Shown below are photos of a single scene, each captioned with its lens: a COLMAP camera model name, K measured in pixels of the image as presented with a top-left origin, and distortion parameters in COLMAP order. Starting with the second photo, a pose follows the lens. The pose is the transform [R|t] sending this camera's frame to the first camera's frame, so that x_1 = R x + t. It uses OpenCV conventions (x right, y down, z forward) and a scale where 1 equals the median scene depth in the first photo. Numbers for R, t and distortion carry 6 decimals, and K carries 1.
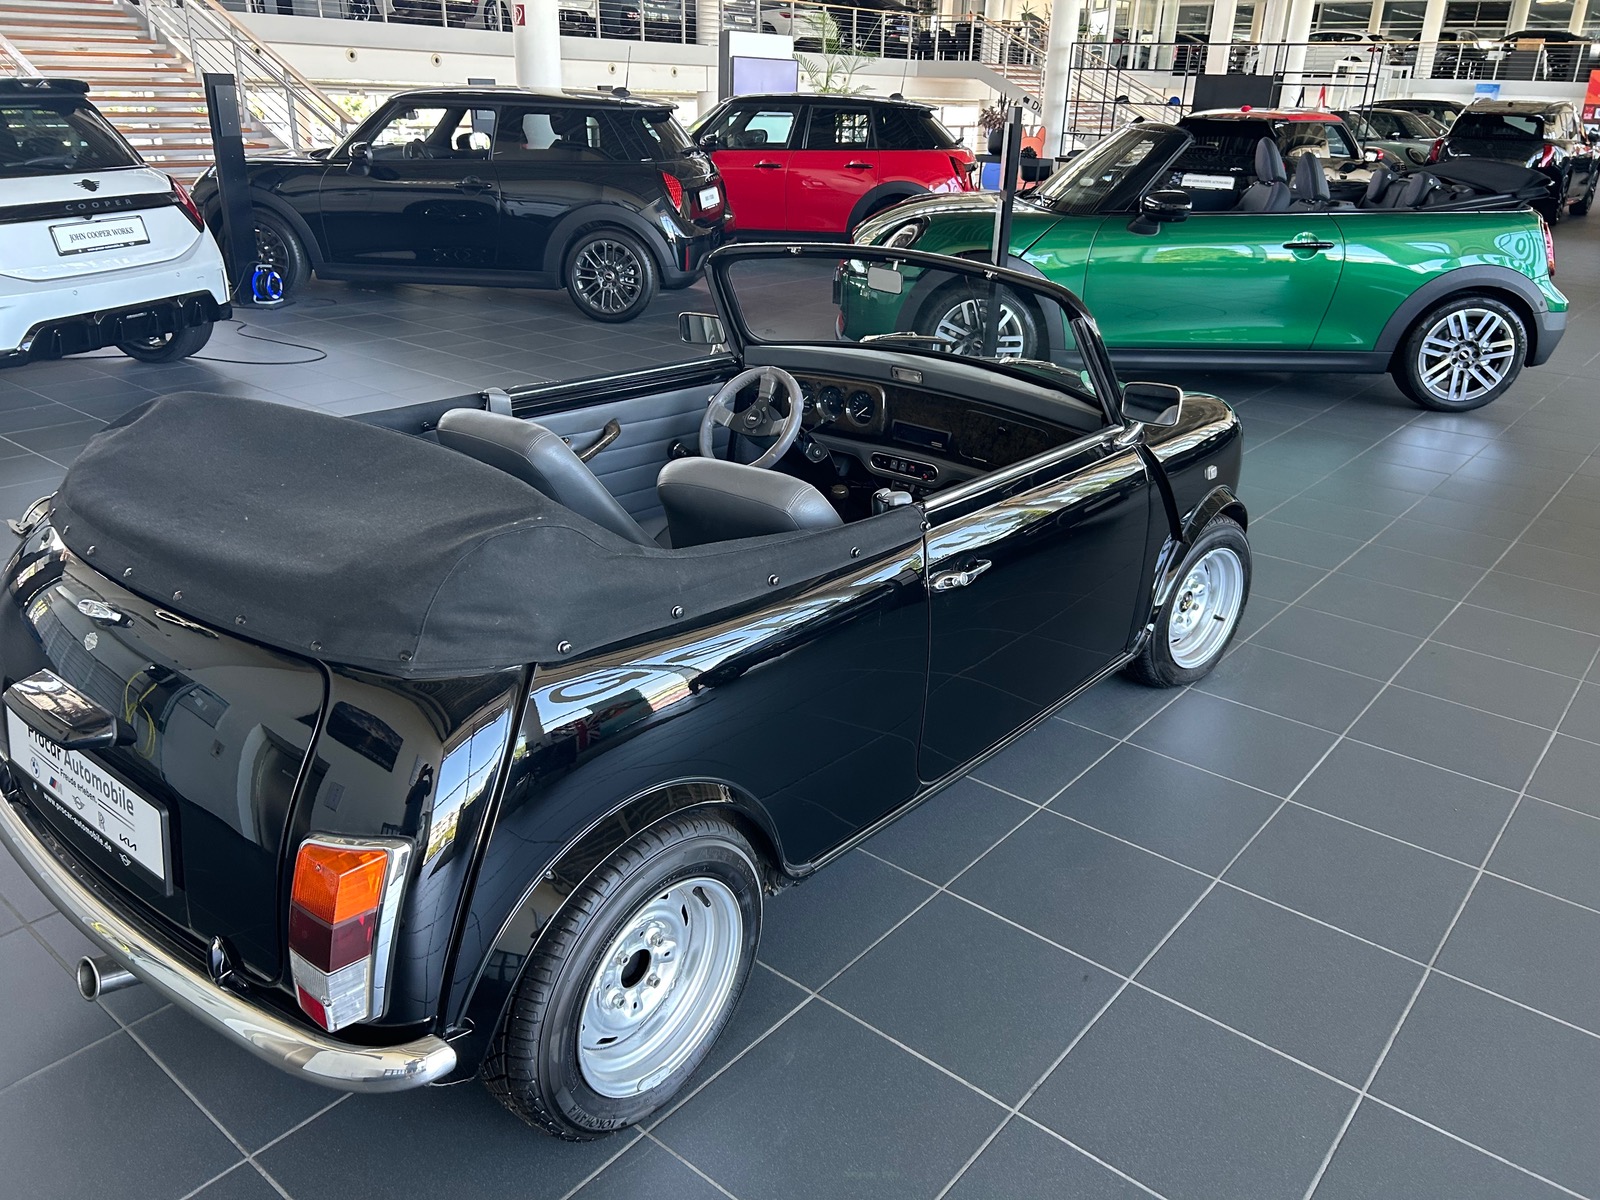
lens RADIAL K [[1204.4, 0, 795.7], [0, 1204.4, 600.1], [0, 0, 1]] dist [-0.005006, -0.012306]
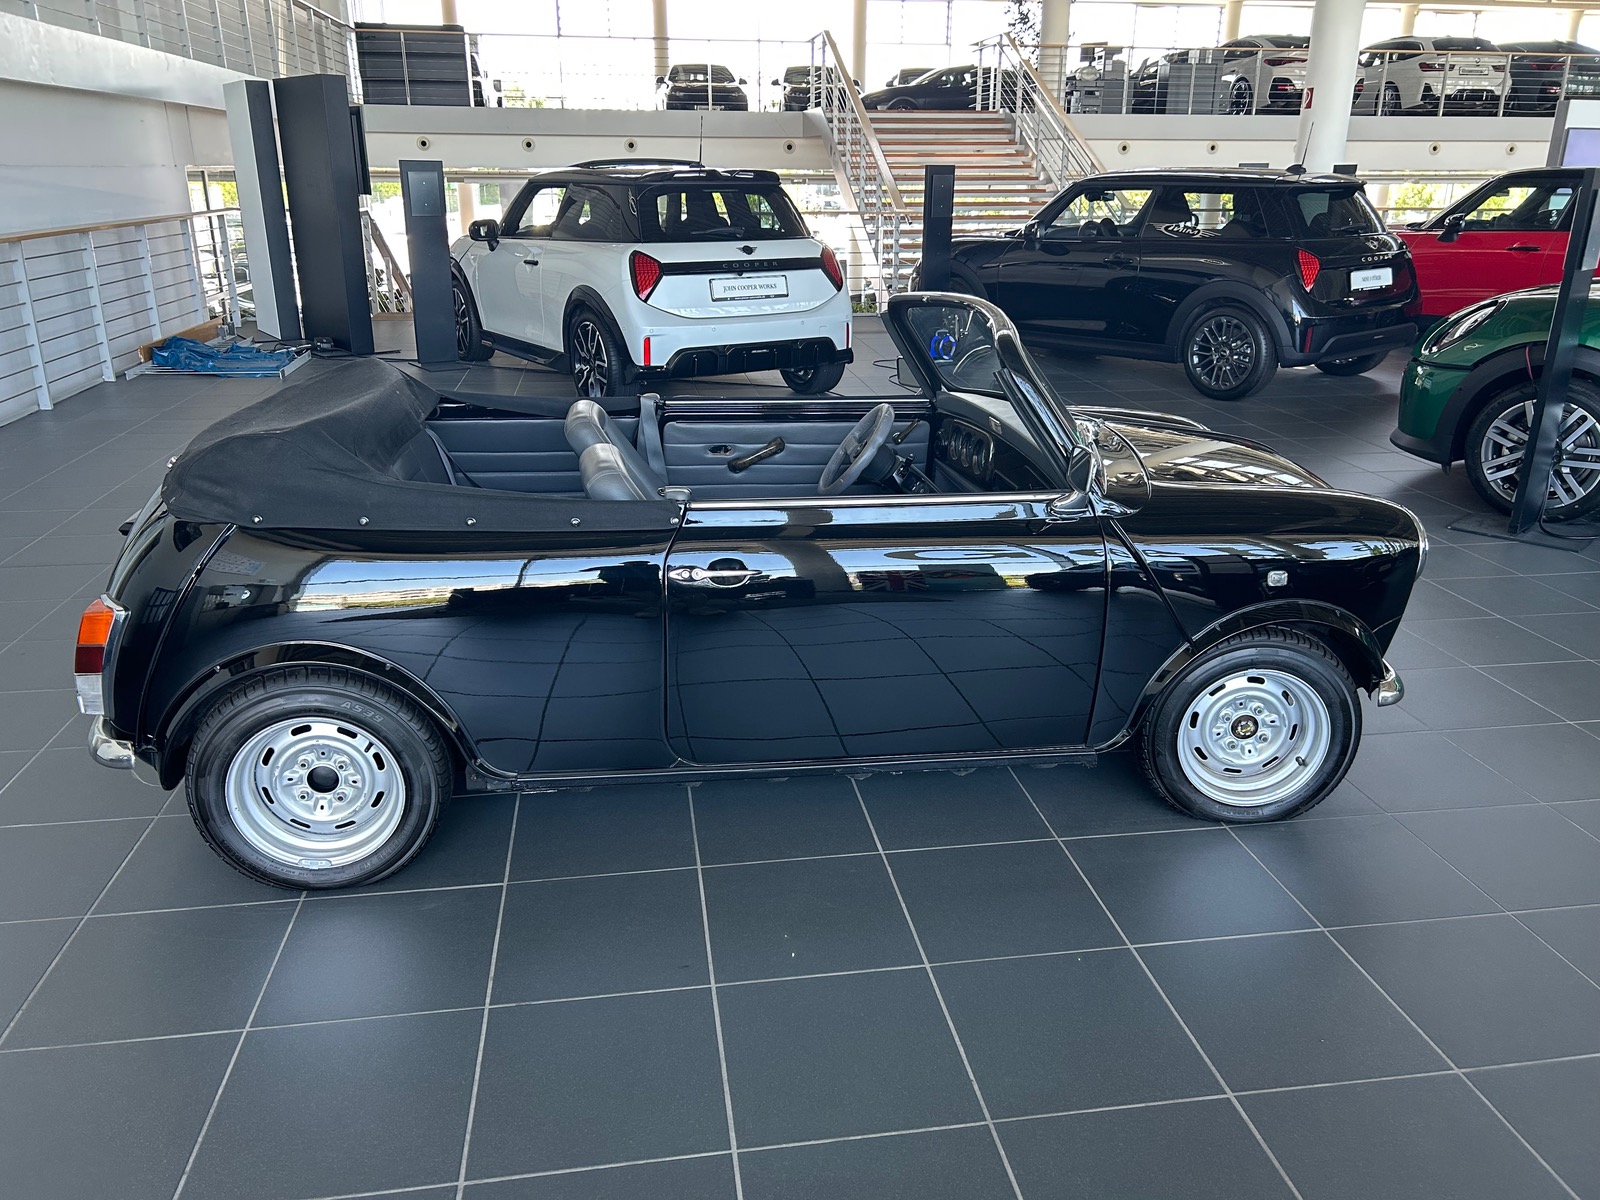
lens RADIAL K [[1204.4, 0, 800.1], [0, 1204.4, 604.4], [0, 0, 1]] dist [-0.005006, -0.012306]
pose [[0.730360, 0.195147, -0.654593, 0.296424], [-0.239061, 0.970740, 0.022665, -0.012177], [0.639862, 0.139934, 0.755642, 0.078710]]
